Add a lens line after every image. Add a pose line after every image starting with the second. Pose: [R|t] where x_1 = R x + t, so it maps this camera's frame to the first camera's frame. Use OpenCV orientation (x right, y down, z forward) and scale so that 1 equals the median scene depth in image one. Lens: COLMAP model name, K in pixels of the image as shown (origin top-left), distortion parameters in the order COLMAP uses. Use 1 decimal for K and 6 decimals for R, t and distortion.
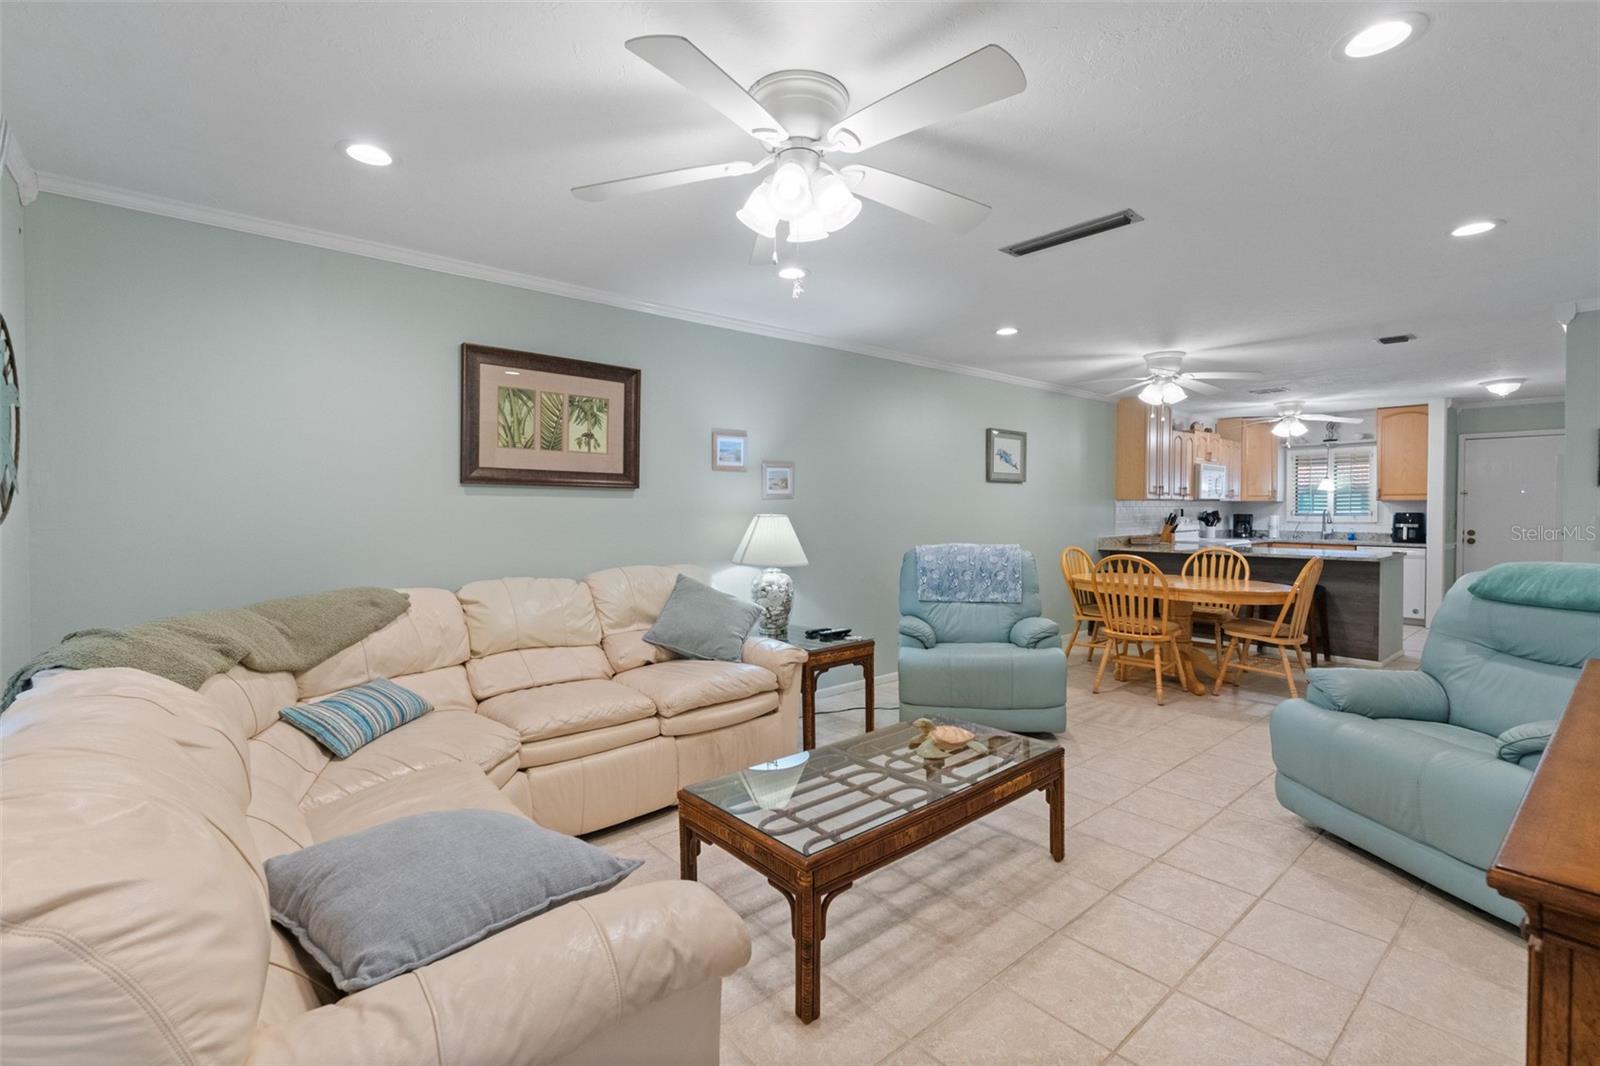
lens RADIAL K [[706.8, 0, 801.3], [0, 706.8, 519.3], [0, 0, 1]] dist [0.000524, 0.000017]
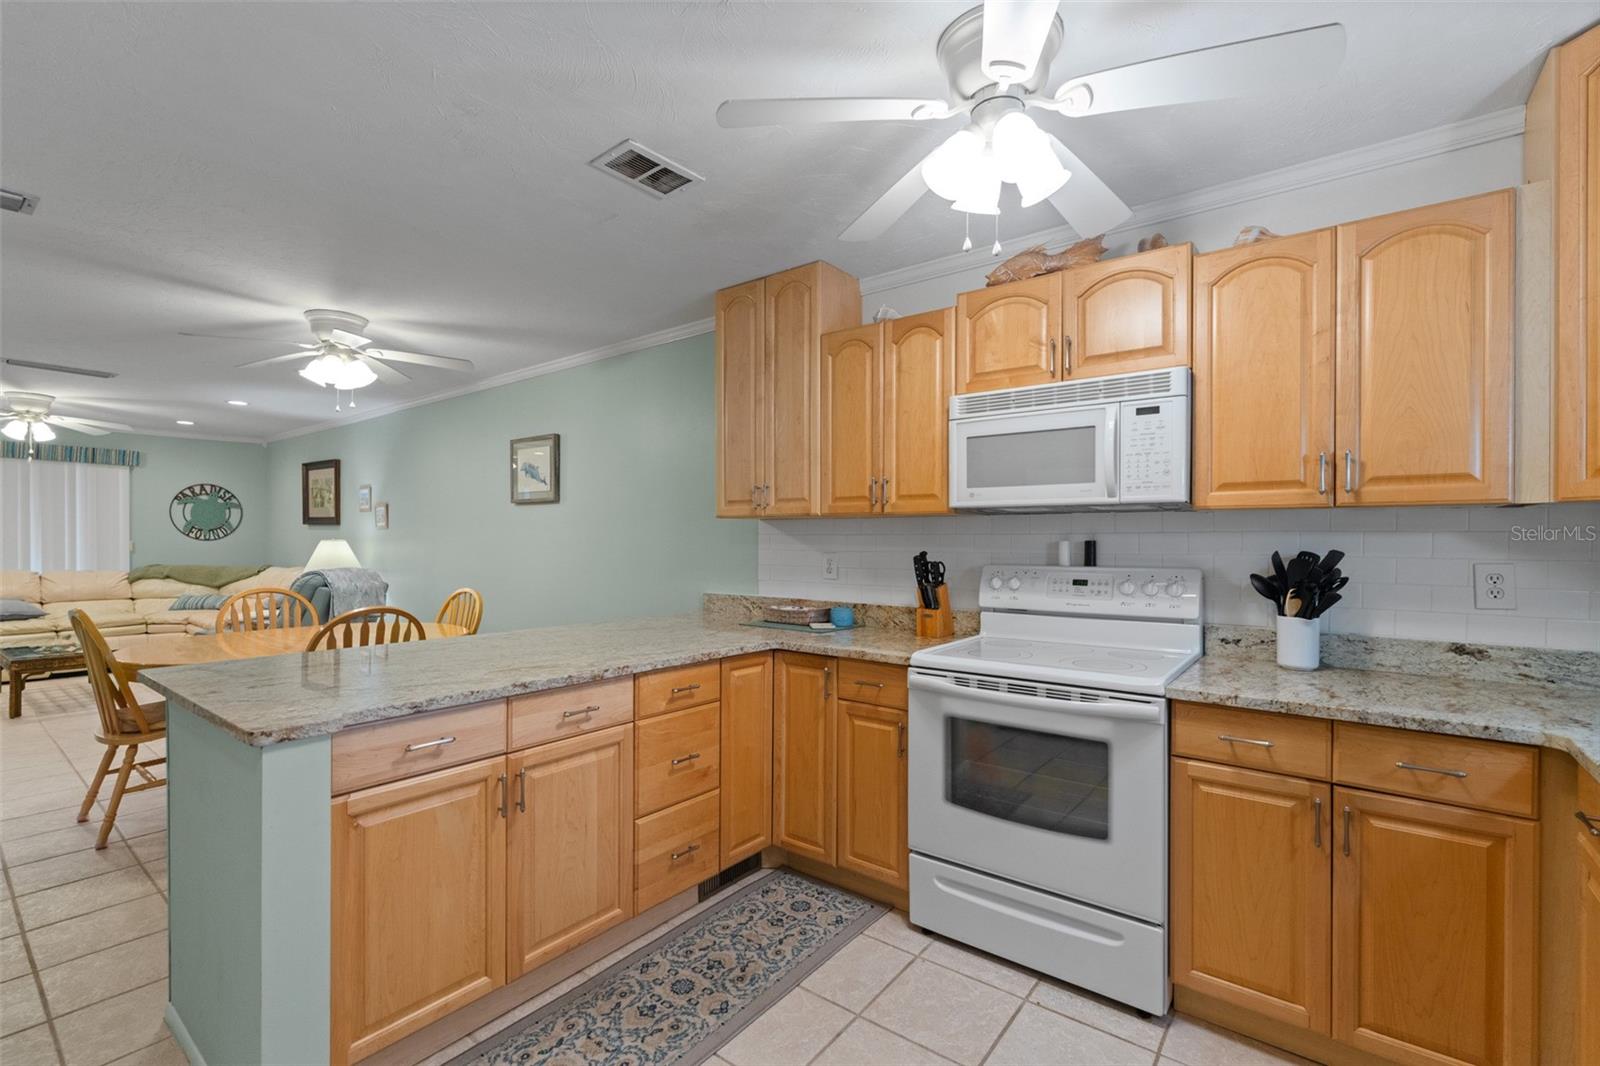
lens RADIAL K [[705.1, 0, 801.3], [0, 705.1, 545.1], [0, 0, 1]] dist [-0.002774, -0.000381]
pose [[0.203960, 0.010435, -0.978924, 1.069316], [-0.020135, 0.999776, 0.006463, -0.016377], [0.978772, 0.018392, 0.204124, 1.083887]]
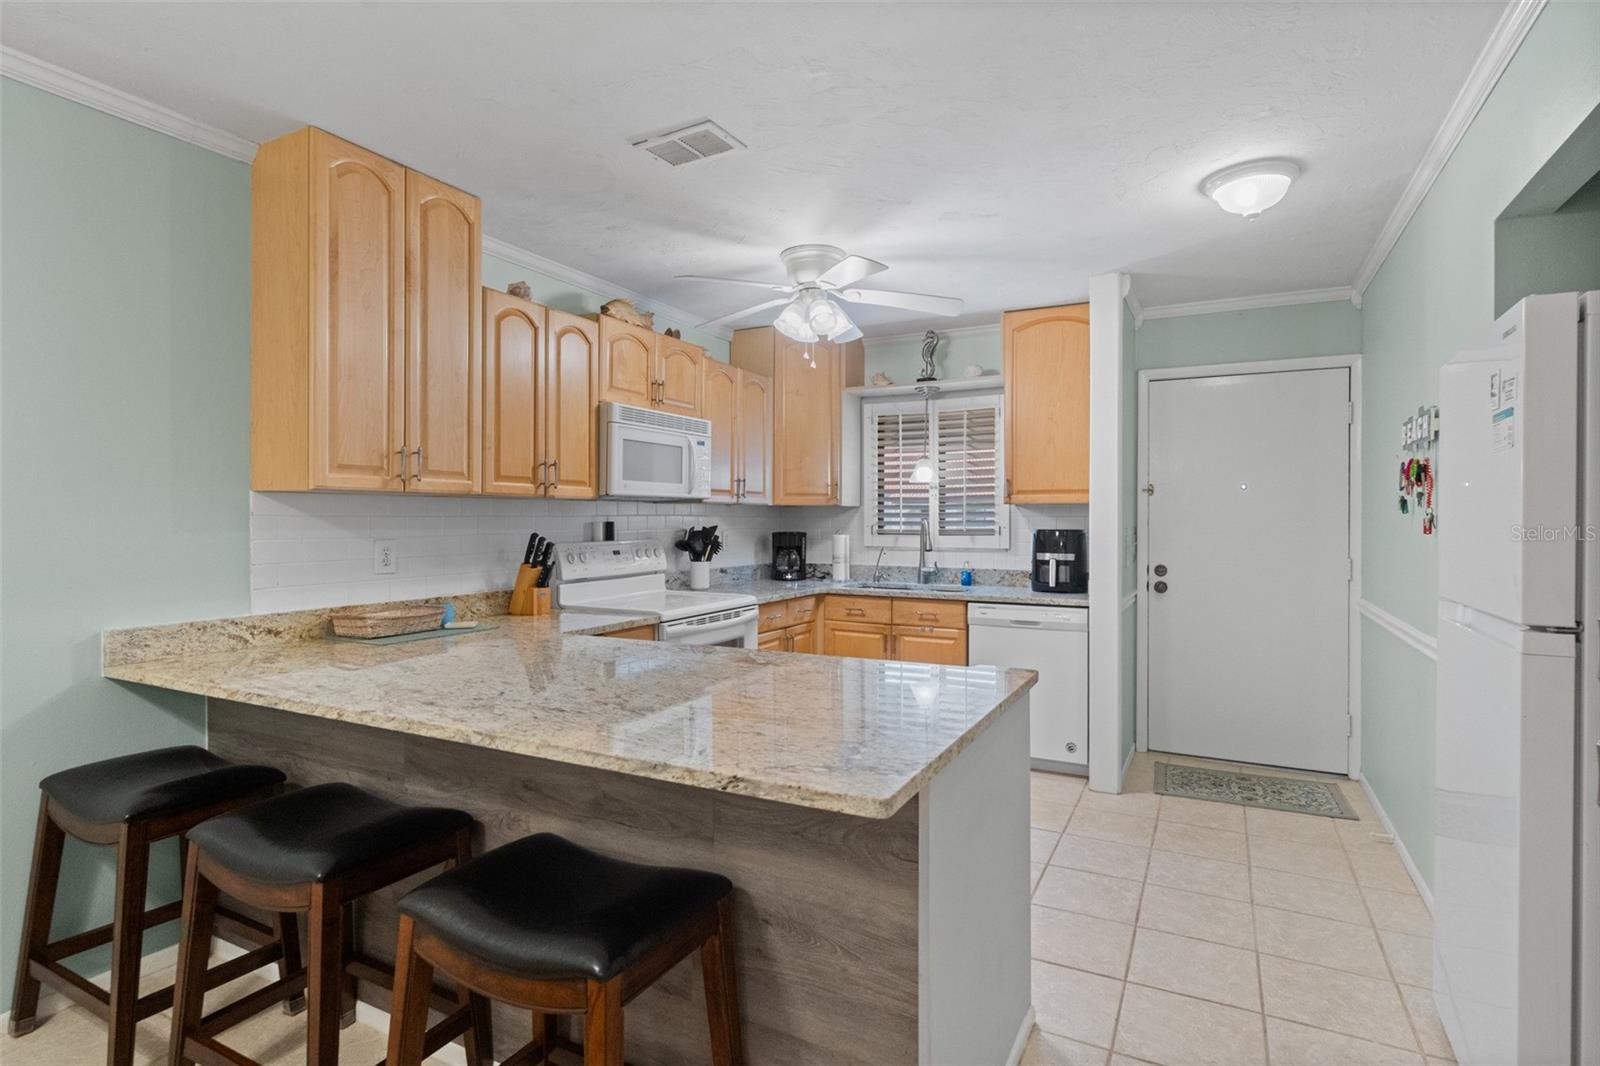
lens RADIAL K [[794.6, 0, 799.8], [0, 794.6, 525.2], [0, 0, 1]] dist [-0.001559, 0.000604]
pose [[0.929147, -0.002161, 0.369704, 0.622537], [0.005584, 0.999951, -0.008189, -0.011085], [-0.369668, 0.009673, 0.929113, 0.707145]]
